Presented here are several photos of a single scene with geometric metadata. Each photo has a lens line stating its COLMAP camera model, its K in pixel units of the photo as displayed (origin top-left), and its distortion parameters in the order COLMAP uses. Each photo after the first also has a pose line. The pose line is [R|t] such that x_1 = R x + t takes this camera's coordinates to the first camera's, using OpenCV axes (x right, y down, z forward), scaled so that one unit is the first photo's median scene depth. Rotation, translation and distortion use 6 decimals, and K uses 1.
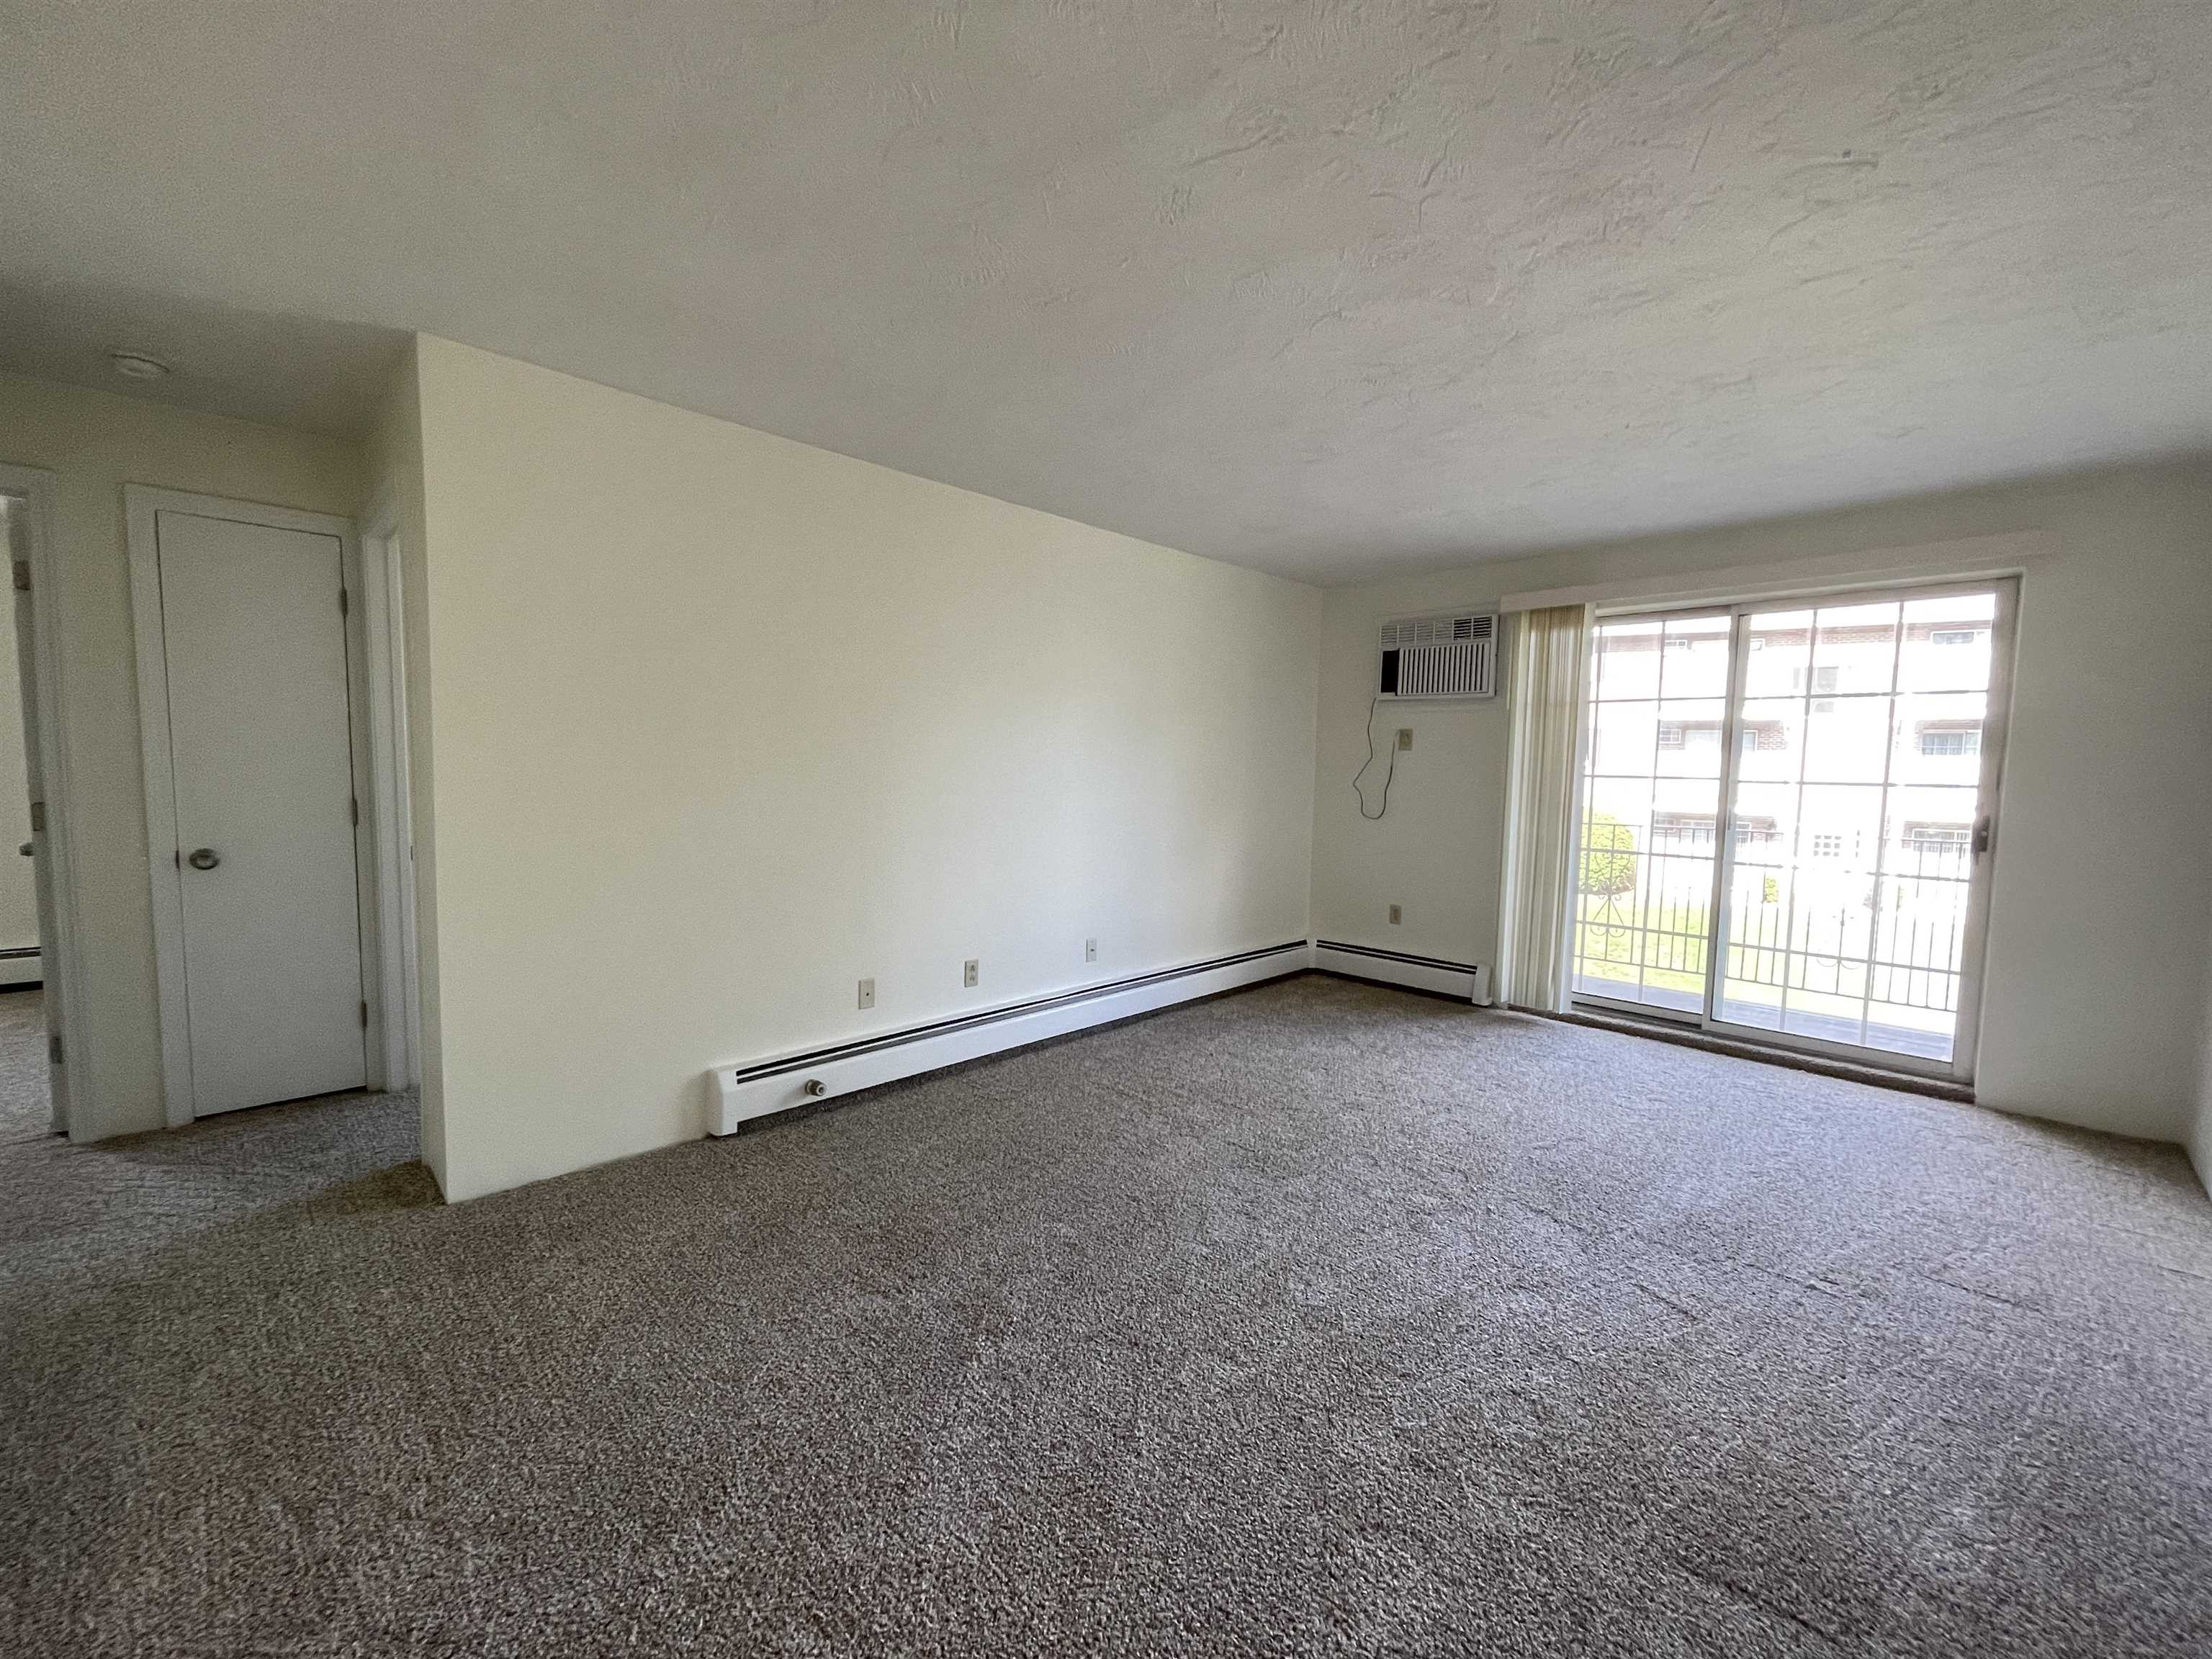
lens RADIAL K [[897.8, 0, 1095.2], [0, 897.8, 829.0], [0, 0, 1]] dist [0.002046, -0.001743]
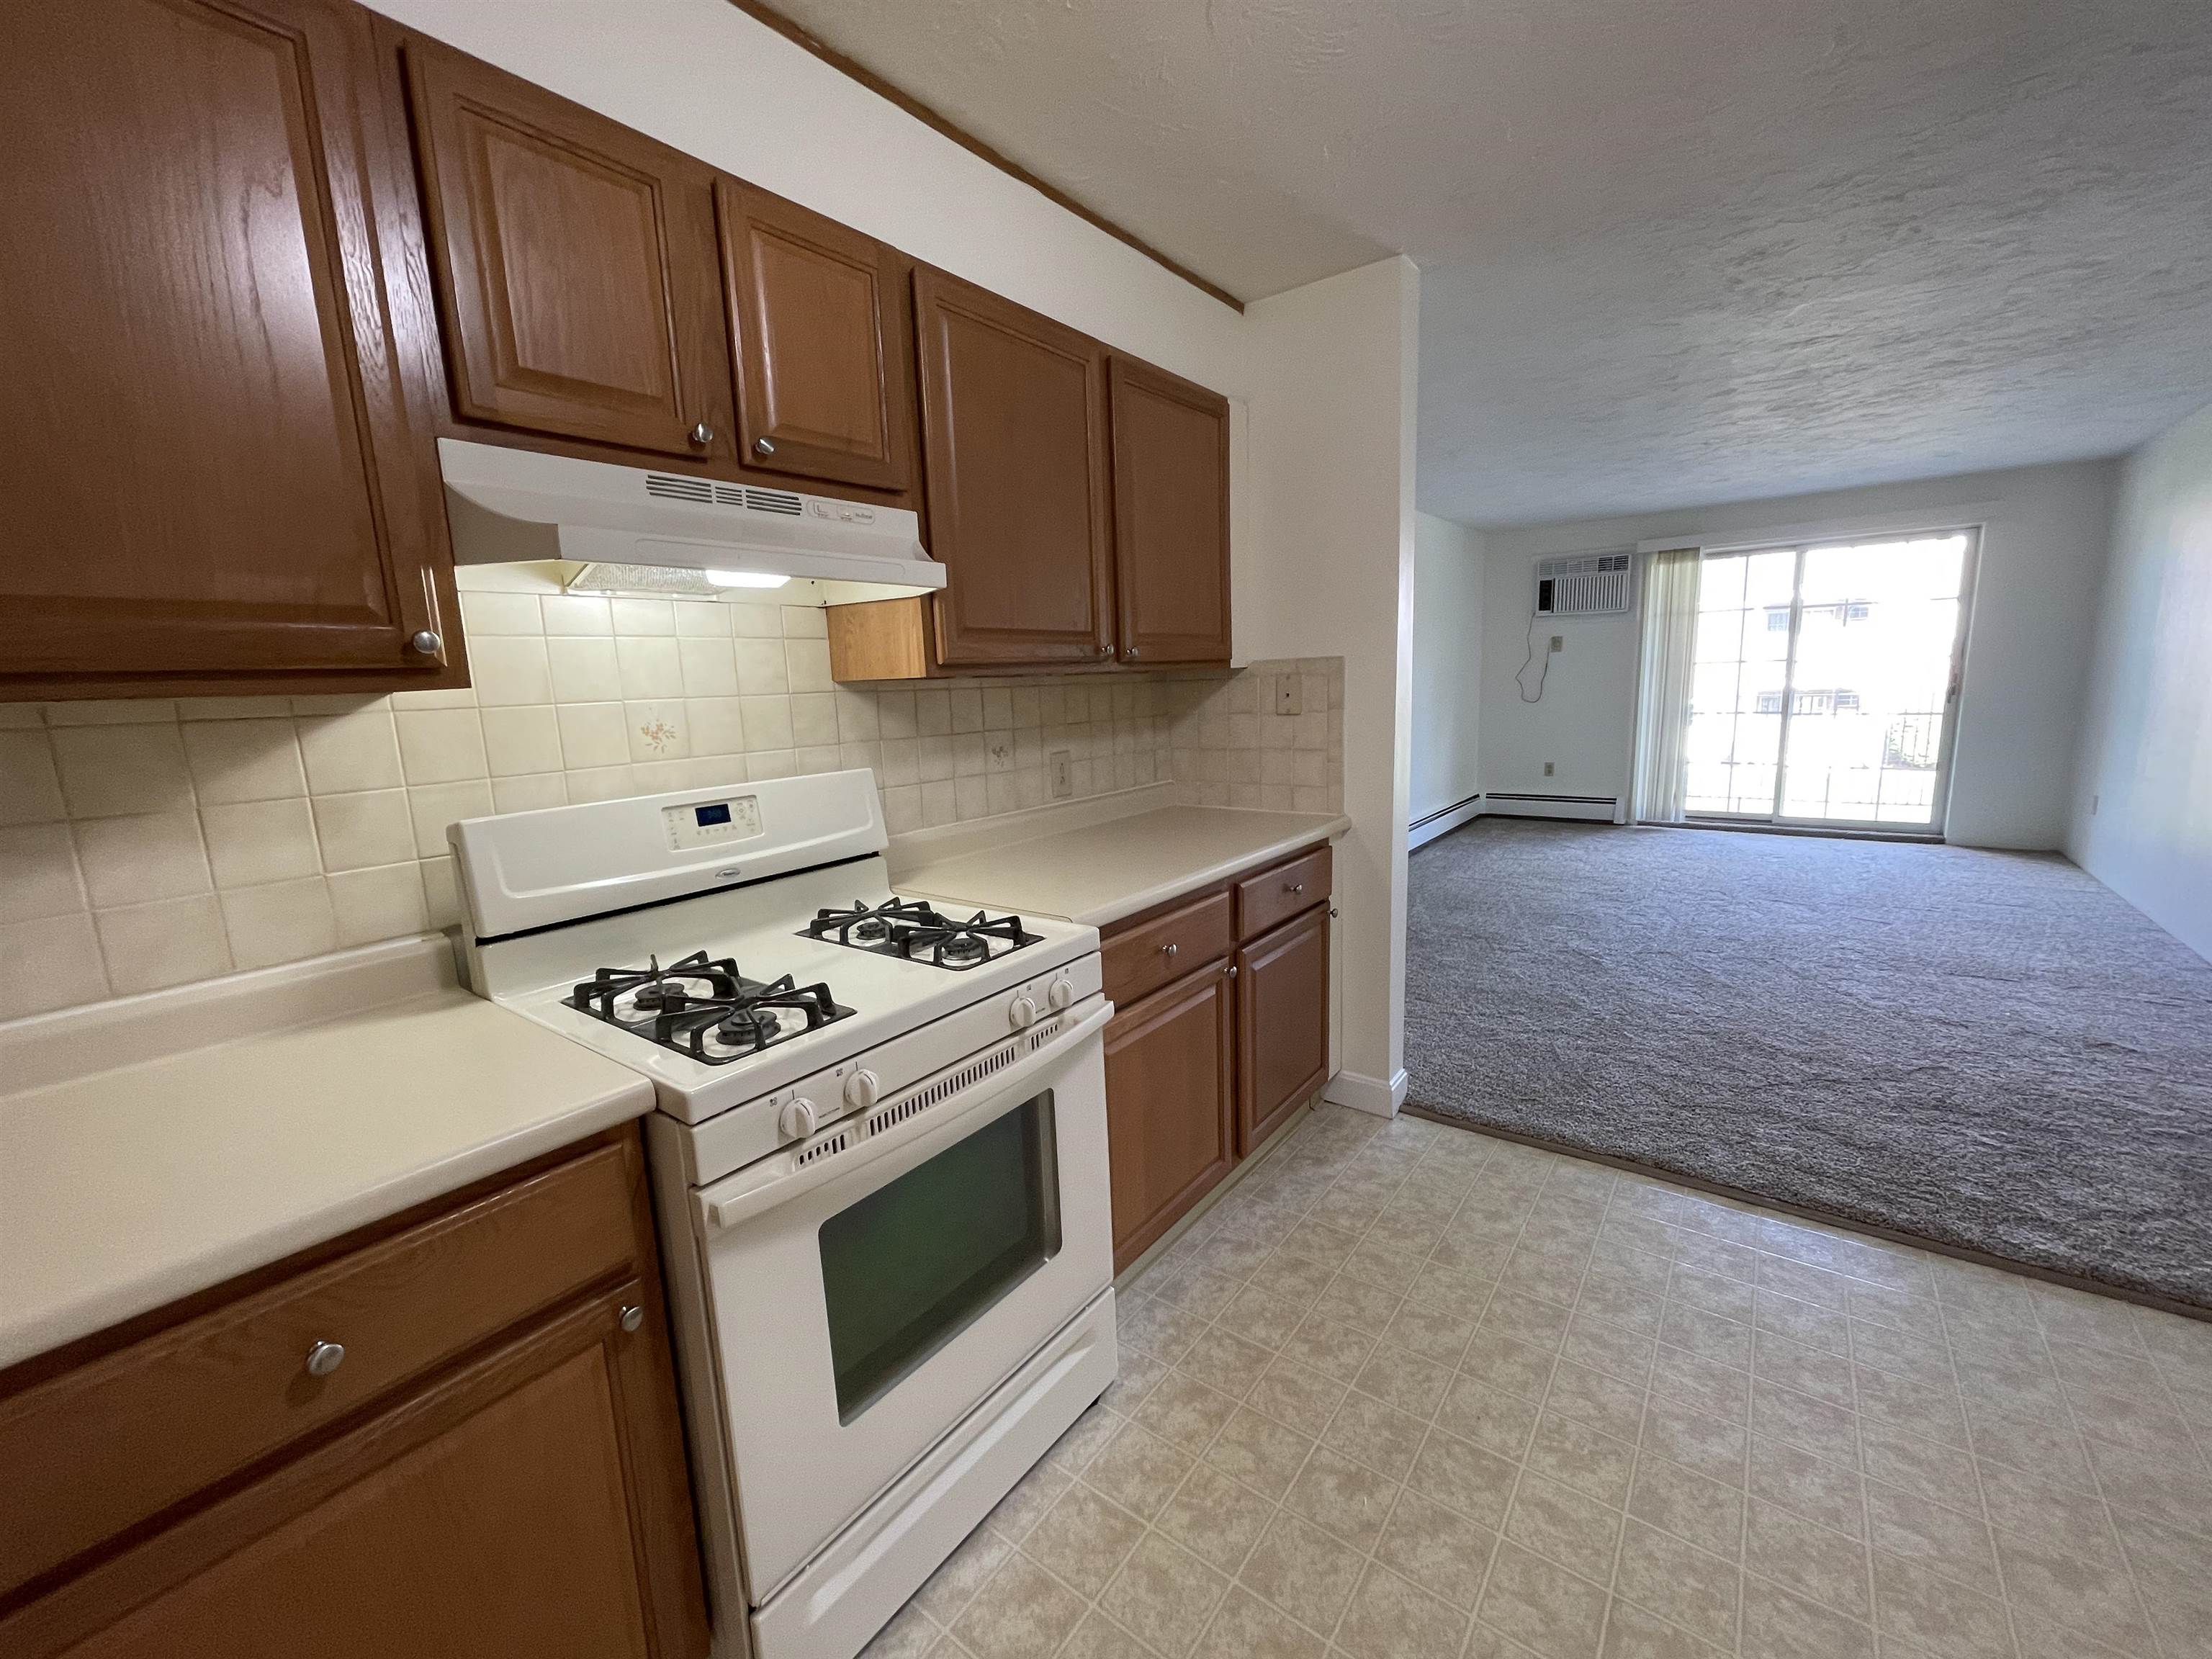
lens RADIAL K [[897.8, 0, 1099.1], [0, 897.8, 830.6], [0, 0, 1]] dist [0.002046, -0.001743]
pose [[0.988411, -0.077660, 0.130436, -0.672554], [0.065014, 0.993005, 0.098563, 0.006163], [-0.137178, -0.088941, 0.986545, -0.372548]]
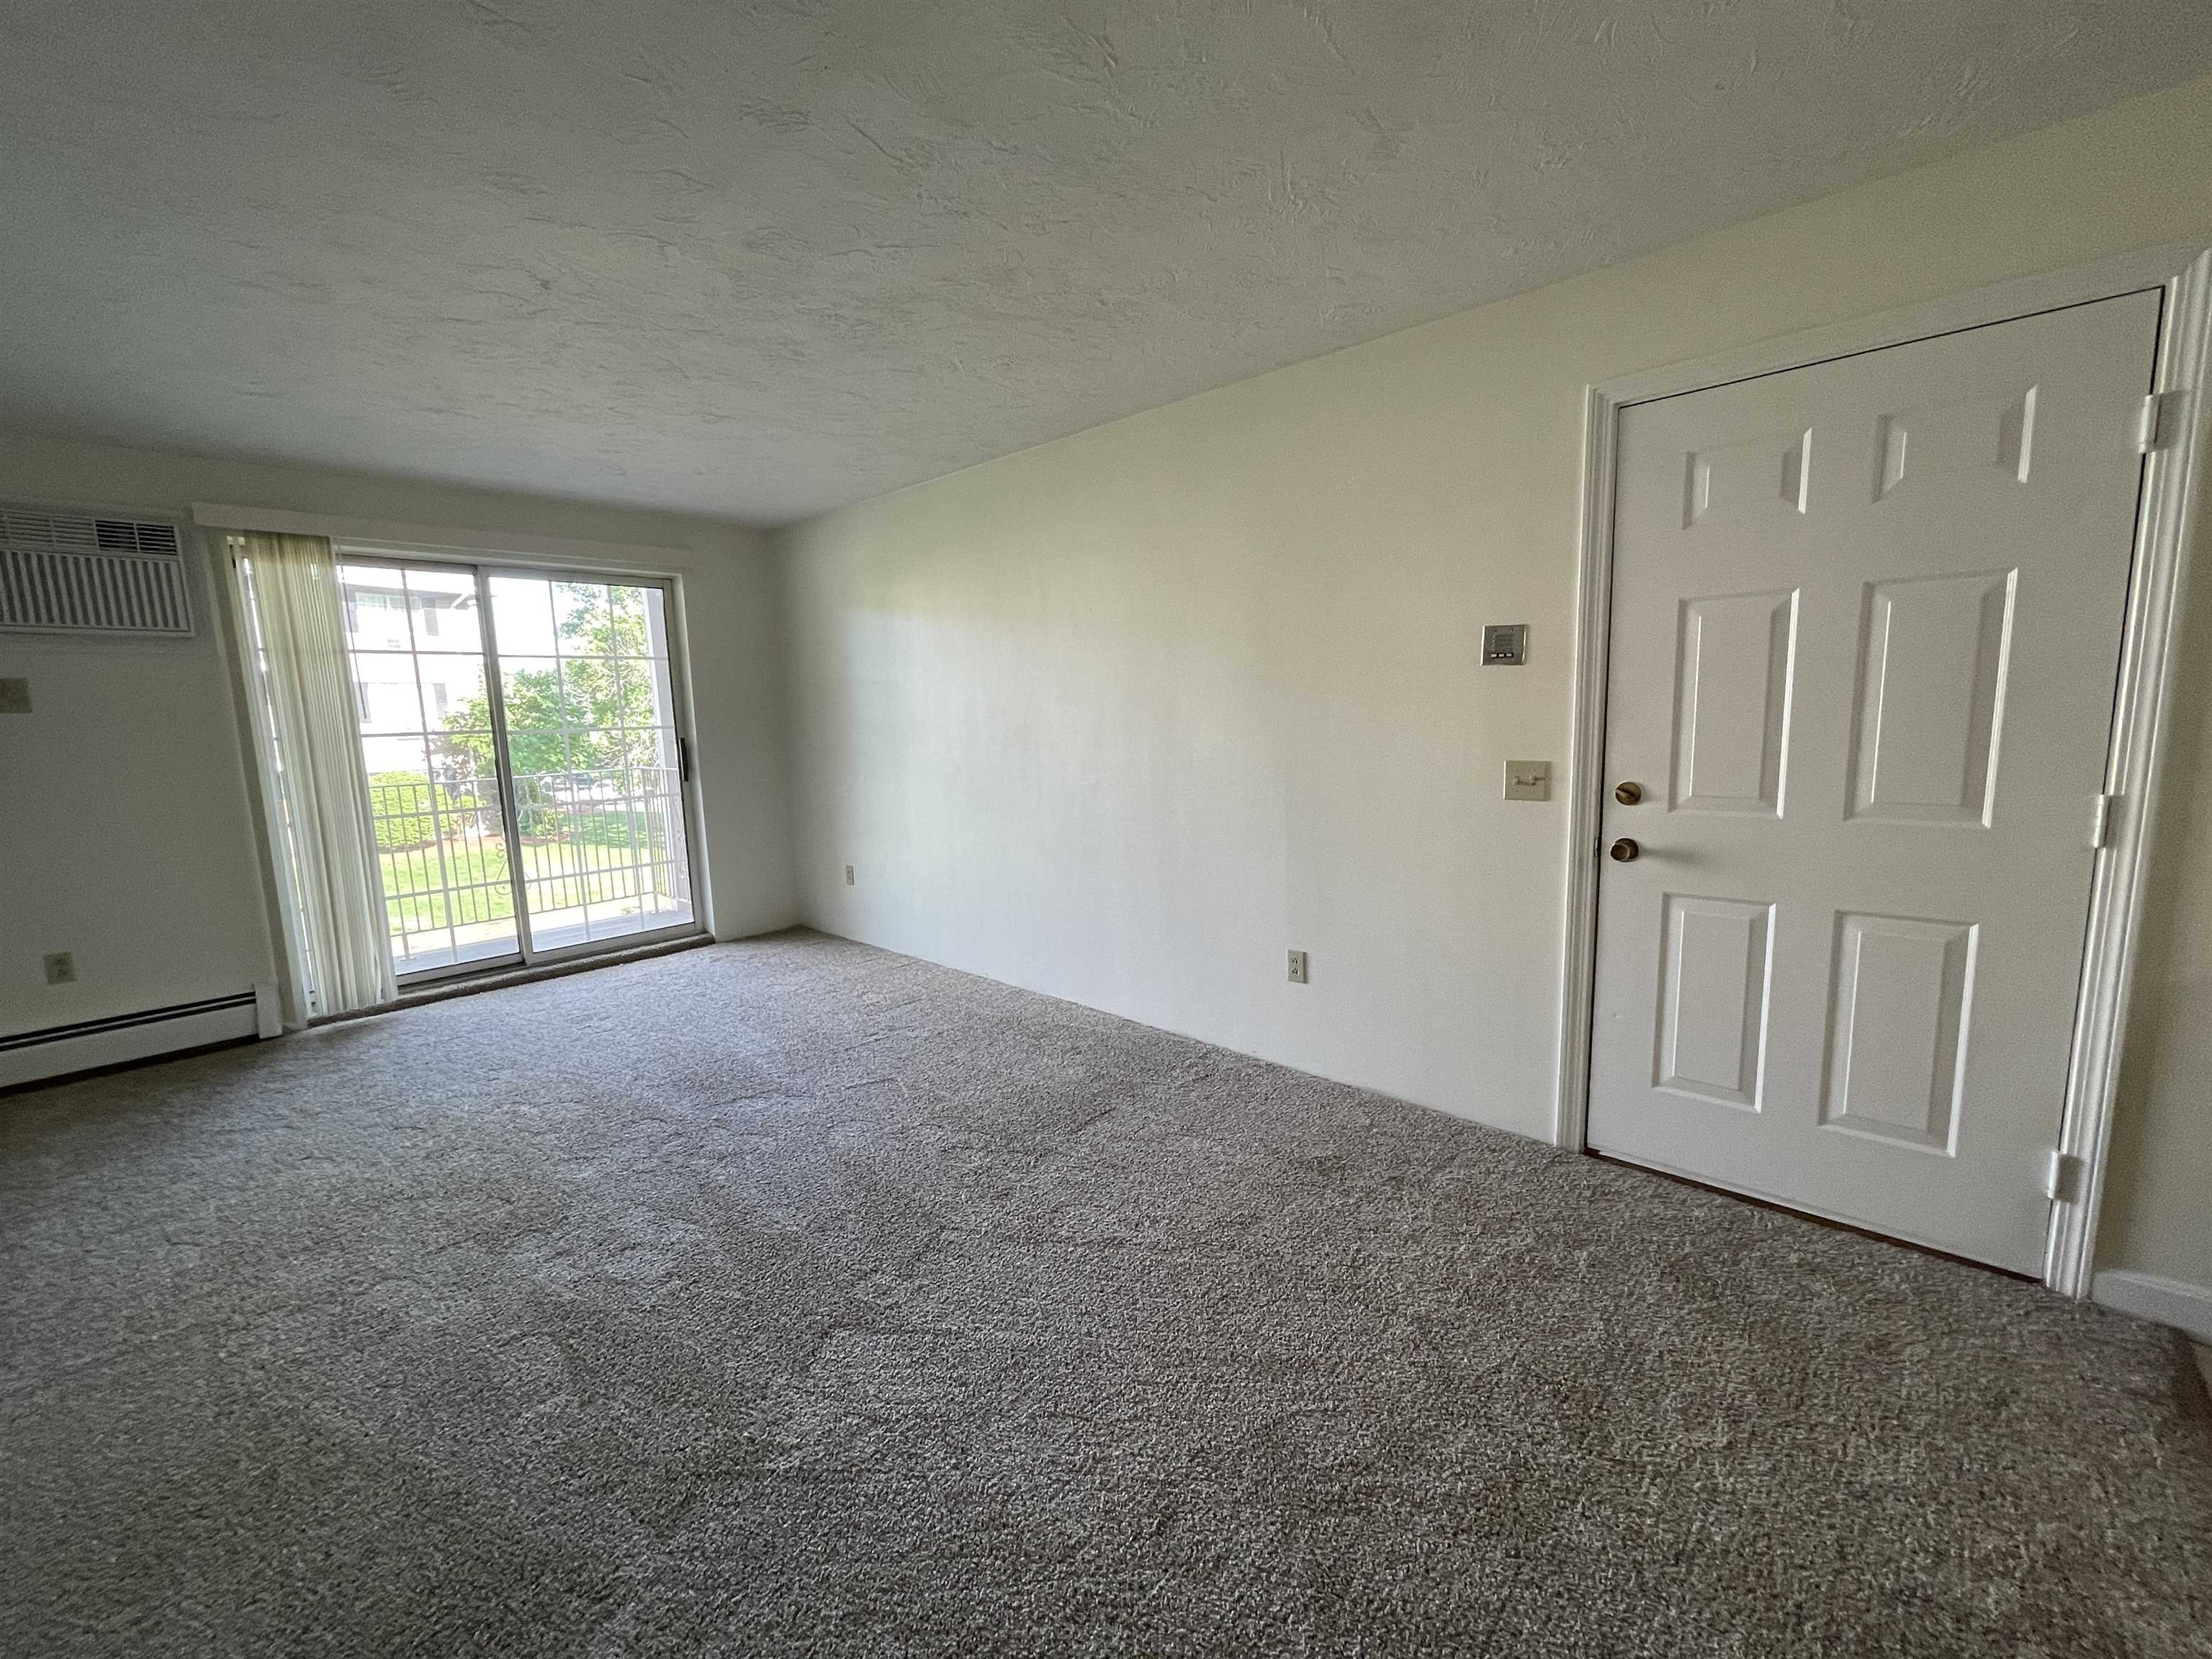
lens RADIAL K [[897.8, 0, 1105.7], [0, 897.8, 836.1], [0, 0, 1]] dist [0.002046, -0.001743]
pose [[-0.038082, -0.160156, 0.986357, -0.380827], [0.099899, 0.981518, 0.163227, -0.034294], [-0.994269, 0.104752, -0.021379, 0.306514]]
